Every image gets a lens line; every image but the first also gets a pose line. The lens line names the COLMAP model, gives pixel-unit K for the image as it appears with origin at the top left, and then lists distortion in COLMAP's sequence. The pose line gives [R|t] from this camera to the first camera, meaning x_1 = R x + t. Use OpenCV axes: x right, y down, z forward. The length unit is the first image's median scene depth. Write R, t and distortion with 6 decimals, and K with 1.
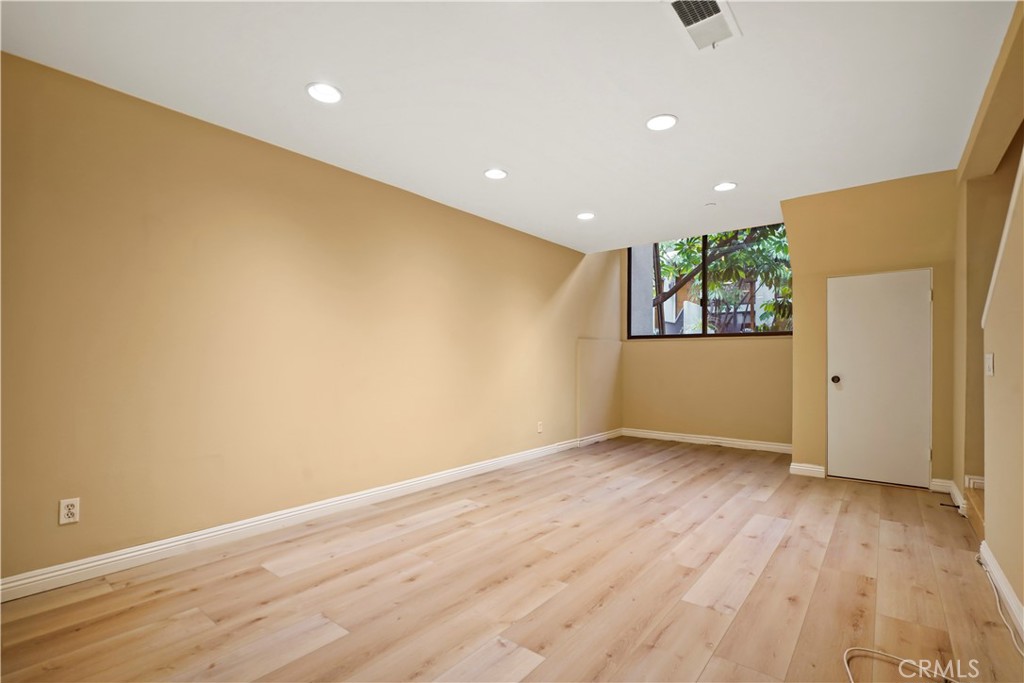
lens RADIAL K [[472.2, 0, 515.4], [0, 472.2, 371.7], [0, 0, 1]] dist [-0.004463, 0.000228]
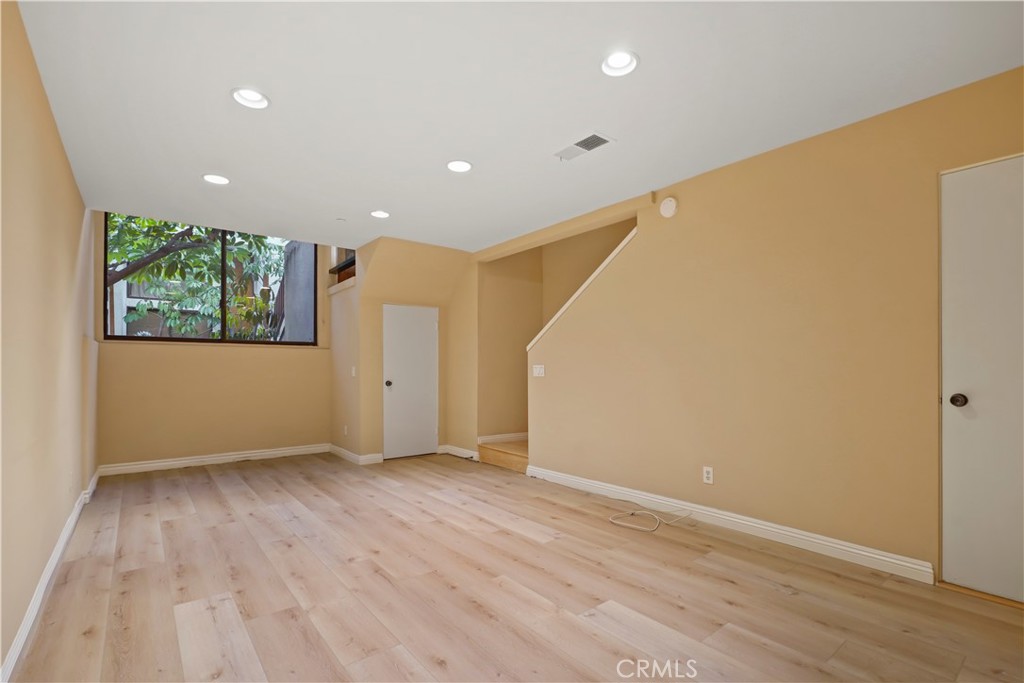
lens RADIAL K [[472.2, 0, 515.4], [0, 472.2, 371.7], [0, 0, 1]] dist [-0.004463, 0.000228]
pose [[0.203611, -0.006197, 0.979032, -0.587846], [0.023308, 0.999727, 0.001481, -0.011266], [-0.978774, 0.022518, 0.203700, 0.461093]]
